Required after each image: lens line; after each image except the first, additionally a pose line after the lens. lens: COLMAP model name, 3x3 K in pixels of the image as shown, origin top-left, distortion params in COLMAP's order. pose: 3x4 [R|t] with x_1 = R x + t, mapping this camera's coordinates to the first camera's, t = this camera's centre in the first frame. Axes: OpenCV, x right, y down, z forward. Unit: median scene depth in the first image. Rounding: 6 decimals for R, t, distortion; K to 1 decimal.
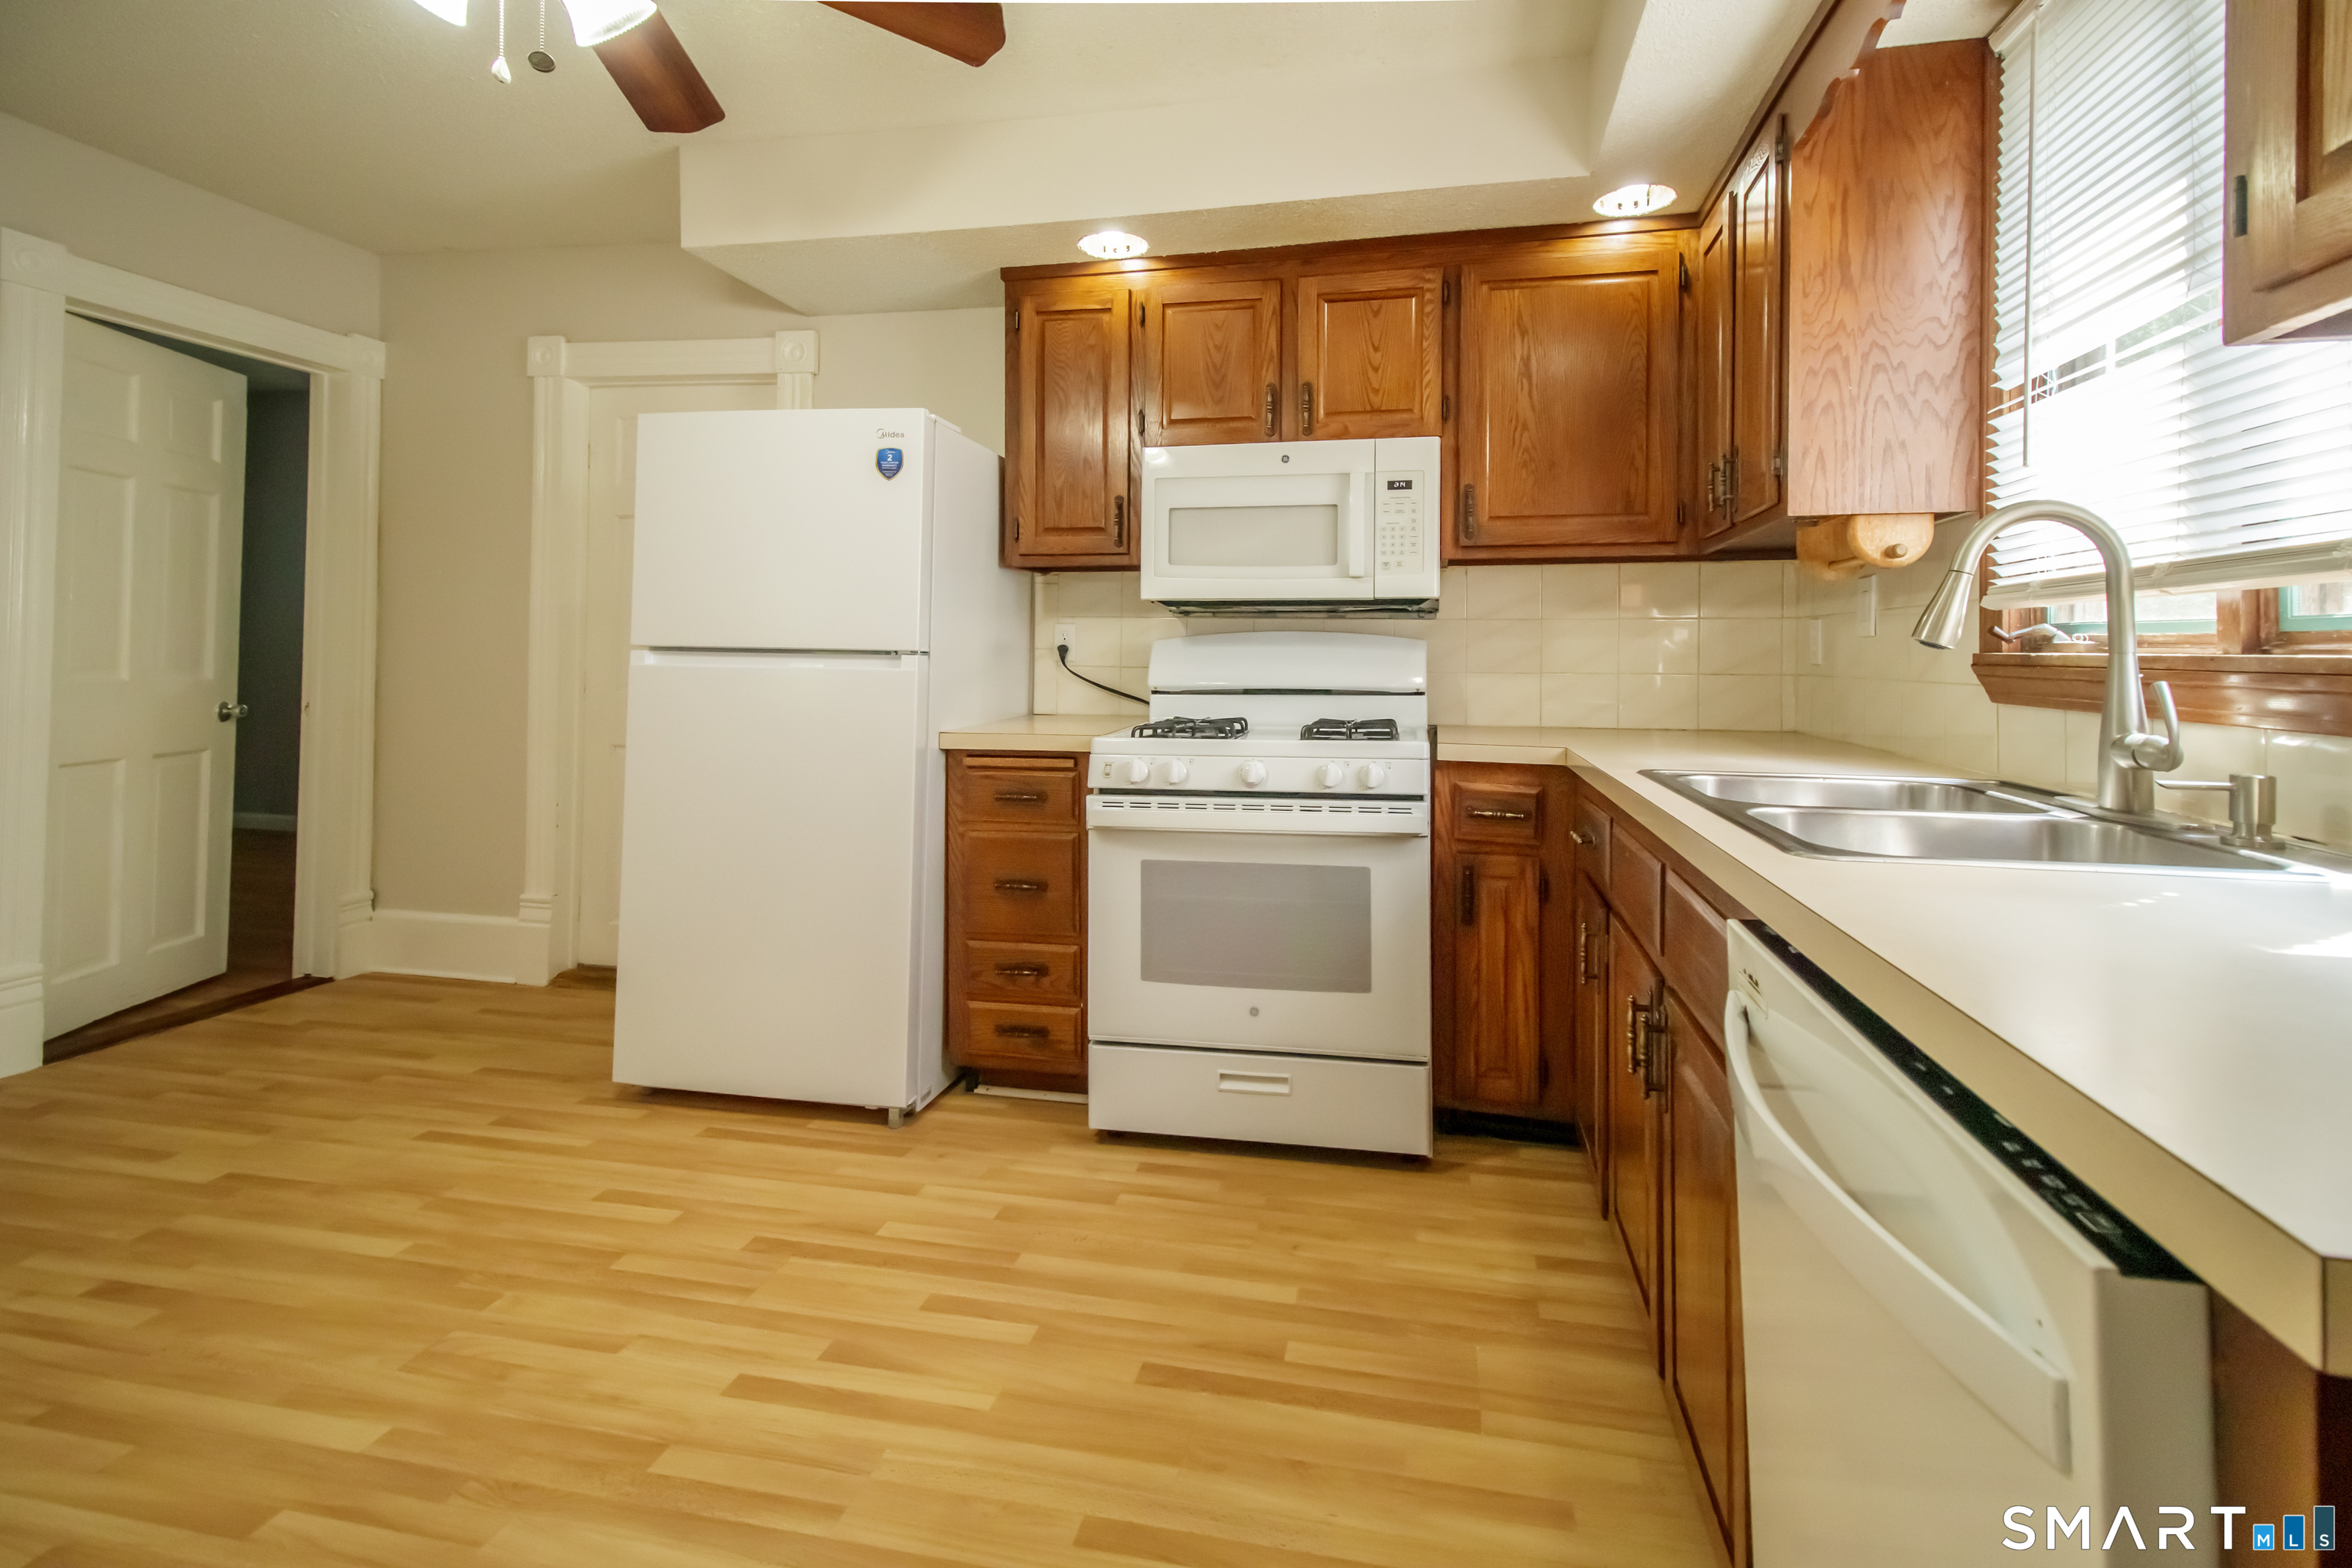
lens RADIAL K [[1090.4, 0, 1216.6], [0, 1090.4, 653.7], [0, 0, 1]] dist [0.024895, -0.006284]
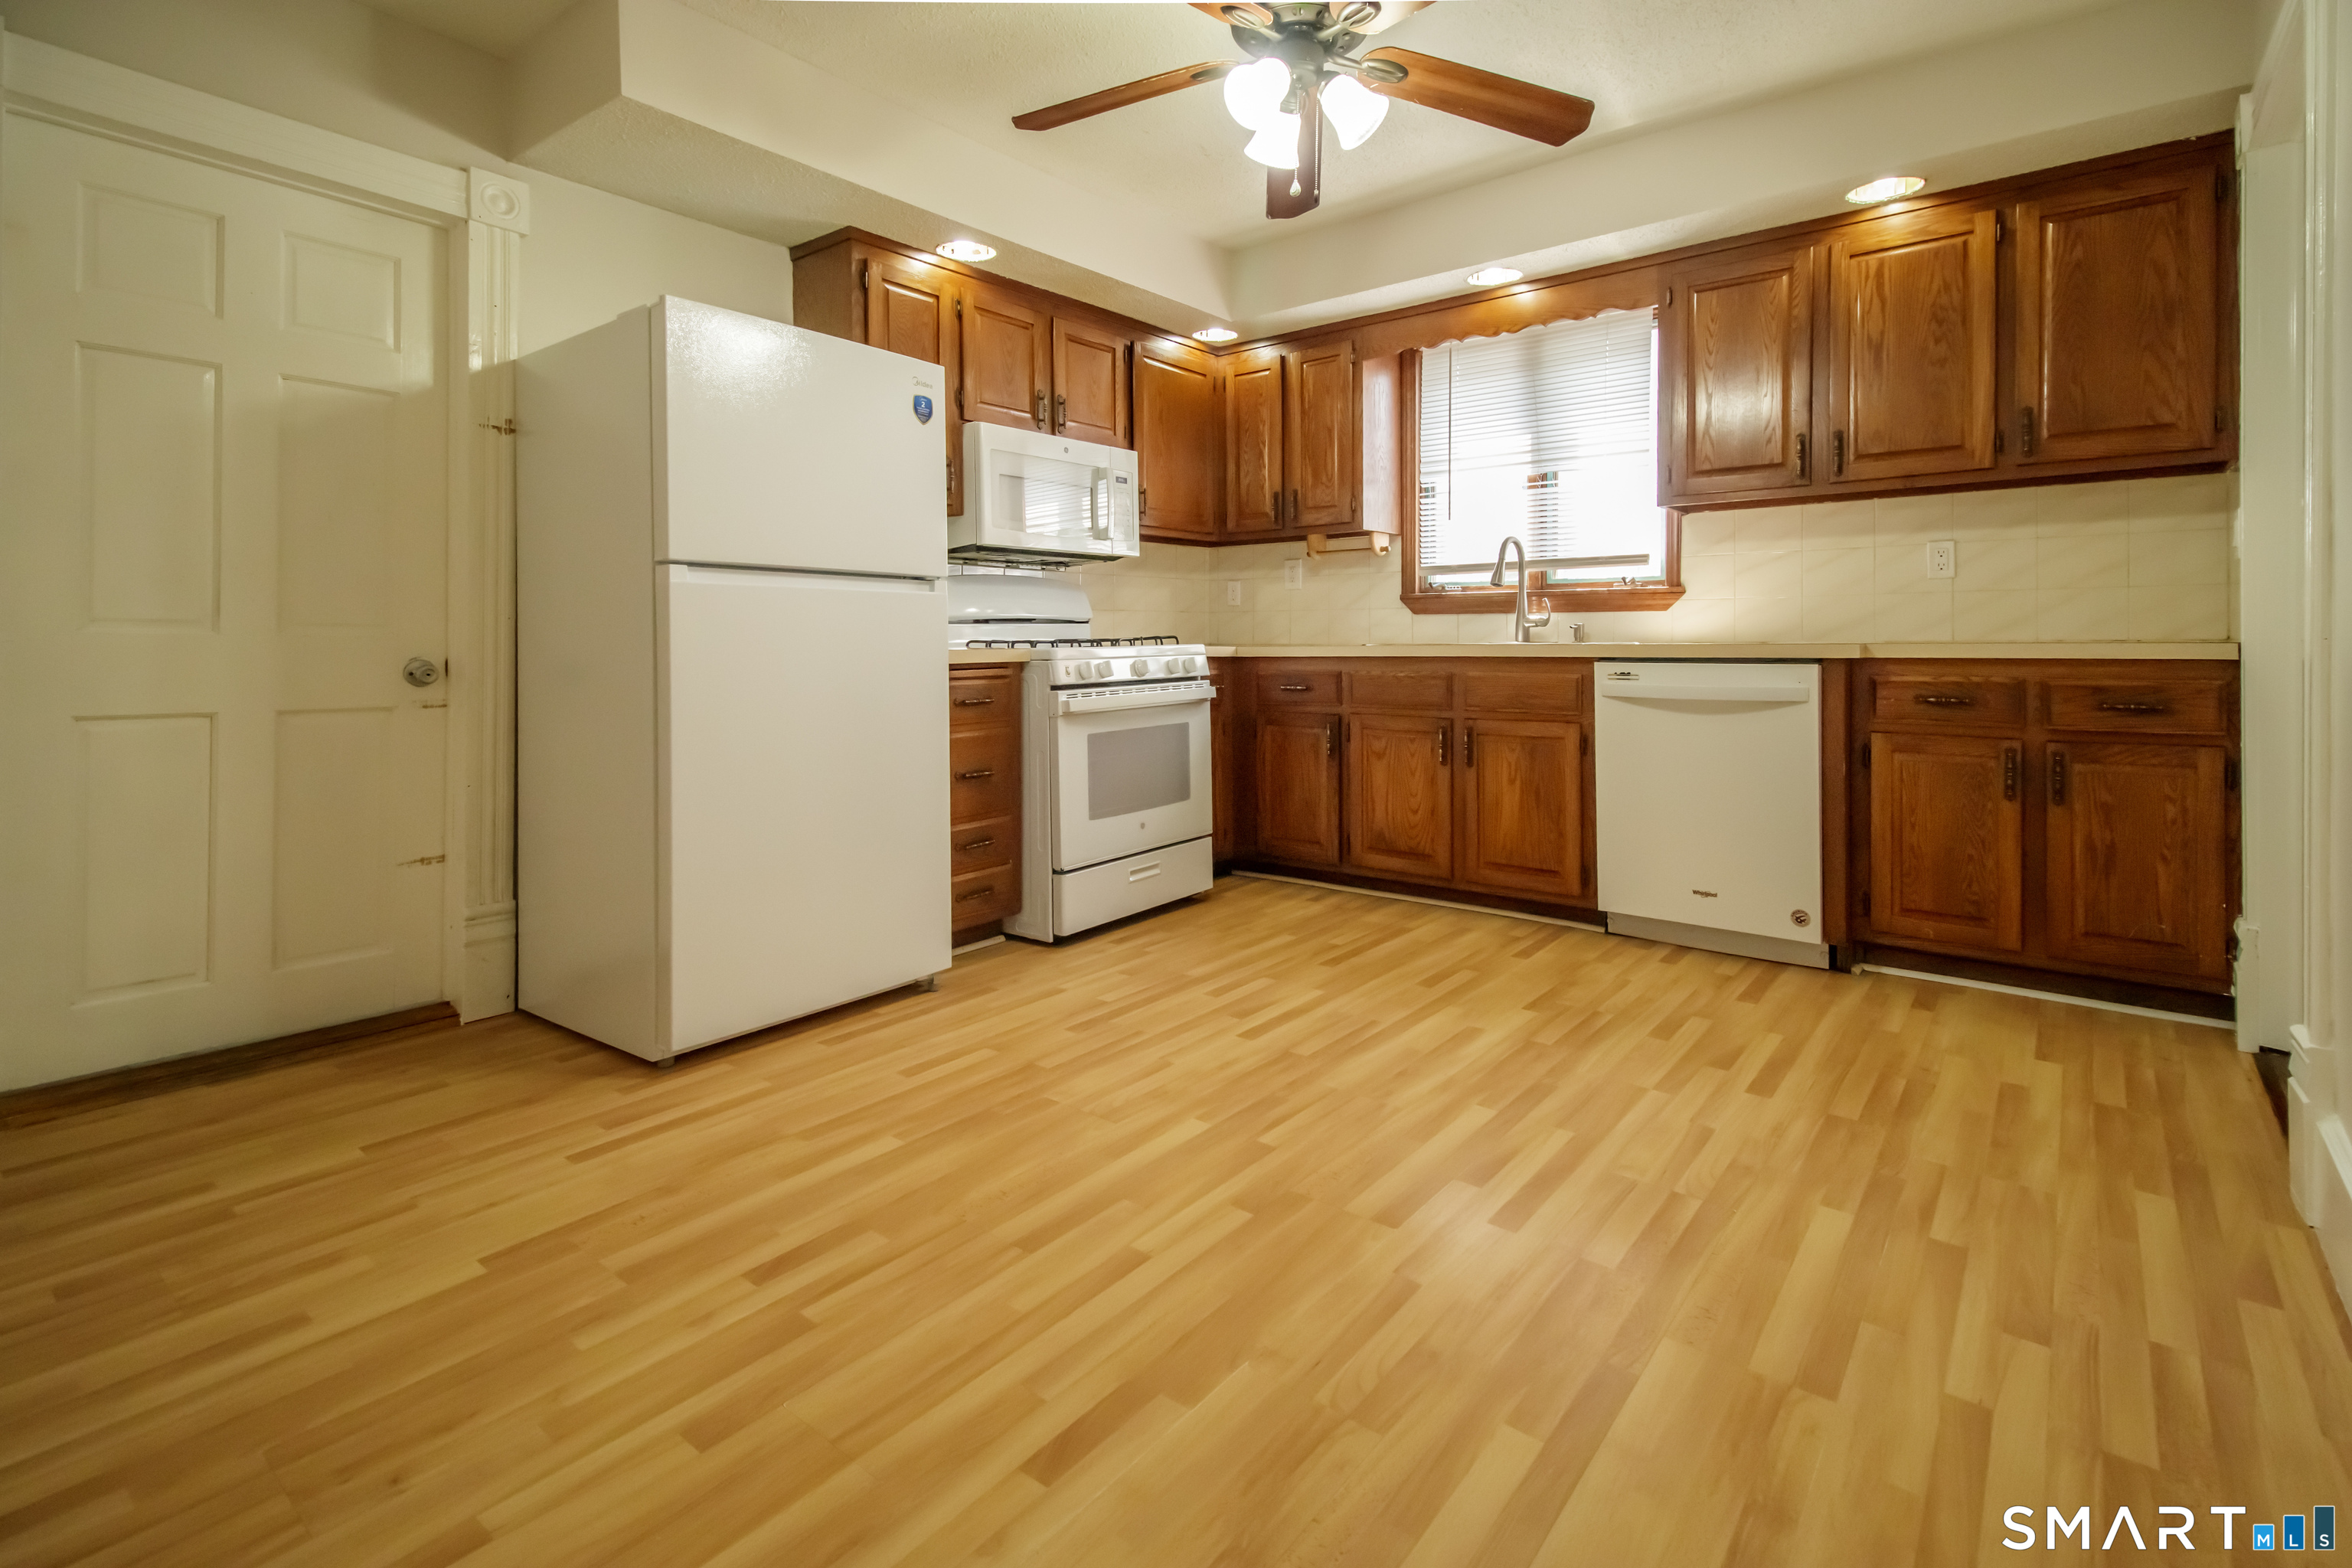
lens RADIAL K [[1090.4, 0, 1216.6], [0, 1090.4, 653.7], [0, 0, 1]] dist [0.024895, -0.006284]
pose [[0.443506, -0.022613, 0.895986, -1.292007], [0.005000, 0.999729, 0.022756, 0.058404], [-0.896258, -0.005612, 0.443498, 0.248993]]
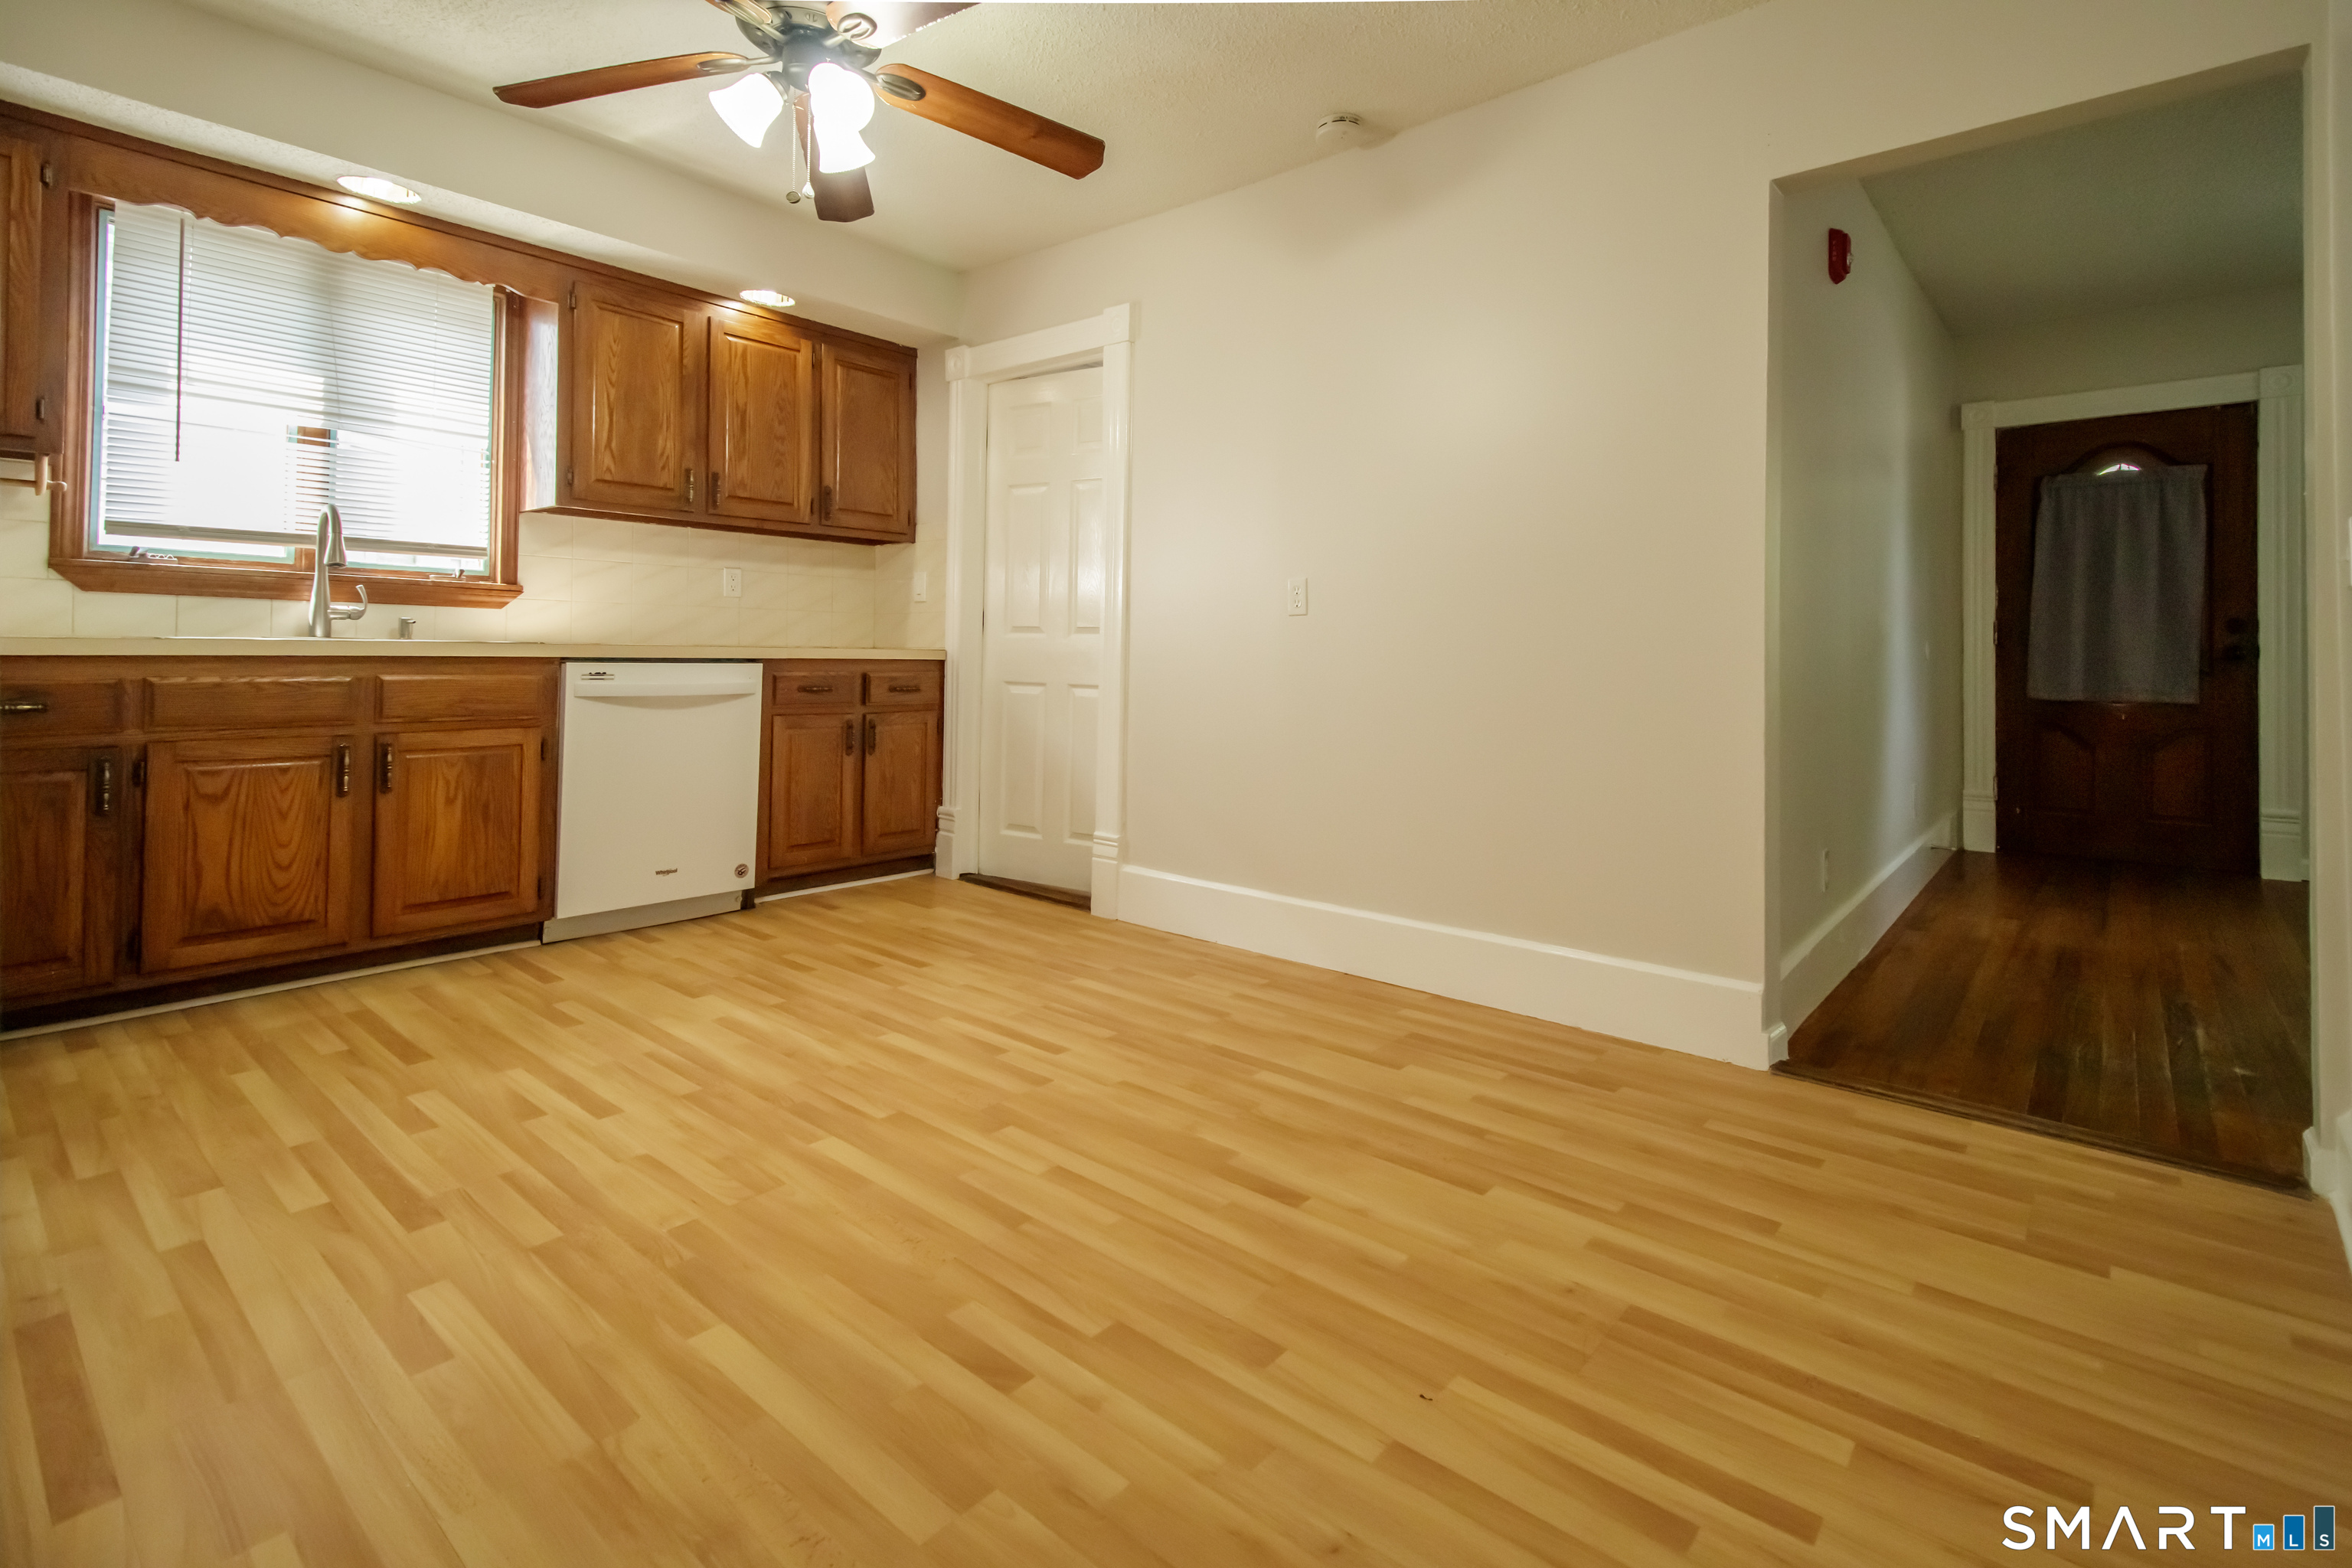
lens RADIAL K [[1090.4, 0, 1216.6], [0, 1090.4, 653.7], [0, 0, 1]] dist [0.024895, -0.006284]
pose [[-0.882680, -0.025130, 0.469302, -1.174154], [-0.028350, 0.999598, 0.000205, 0.069534], [-0.469119, -0.013124, -0.883038, 1.283893]]
